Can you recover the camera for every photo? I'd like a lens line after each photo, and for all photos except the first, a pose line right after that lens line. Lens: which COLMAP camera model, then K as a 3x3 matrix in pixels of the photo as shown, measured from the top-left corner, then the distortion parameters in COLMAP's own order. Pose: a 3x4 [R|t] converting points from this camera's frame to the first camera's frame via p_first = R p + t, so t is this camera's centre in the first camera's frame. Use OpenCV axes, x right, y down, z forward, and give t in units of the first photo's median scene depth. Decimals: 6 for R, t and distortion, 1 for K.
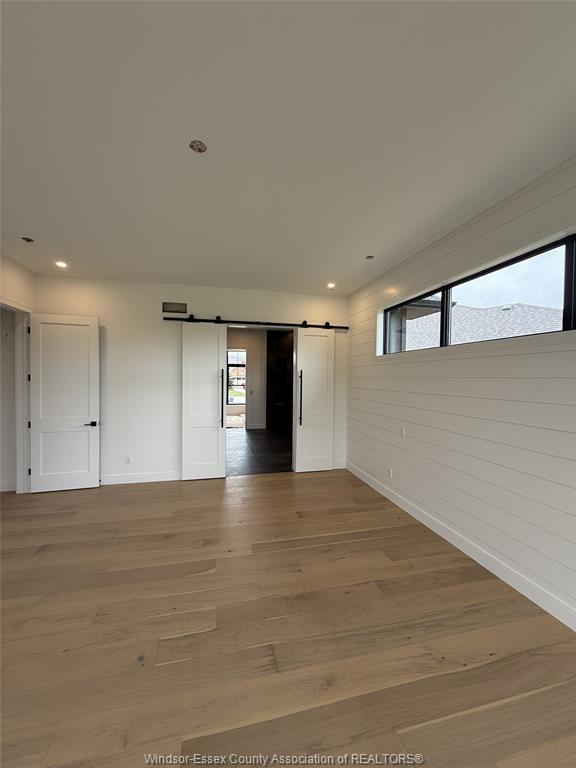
lens RADIAL K [[304.2, 0, 288.0], [0, 304.2, 384.0], [0, 0, 1]] dist [-0.000020, -0.000022]
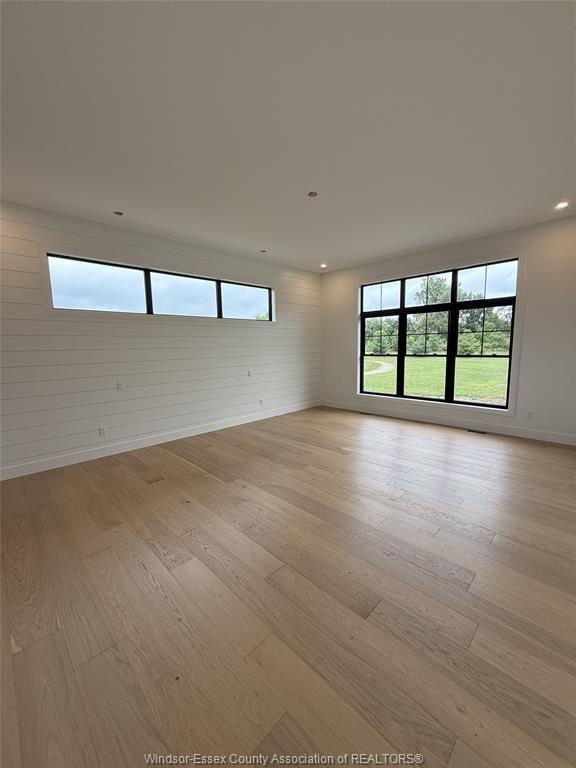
lens RADIAL K [[304.2, 0, 288.0], [0, 304.2, 384.0], [0, 0, 1]] dist [-0.000020, -0.000022]
pose [[-0.518002, -0.111353, 0.848100, -1.337145], [0.027880, 0.988766, 0.146851, 0.008058], [-0.854925, 0.099715, -0.509078, 1.566662]]
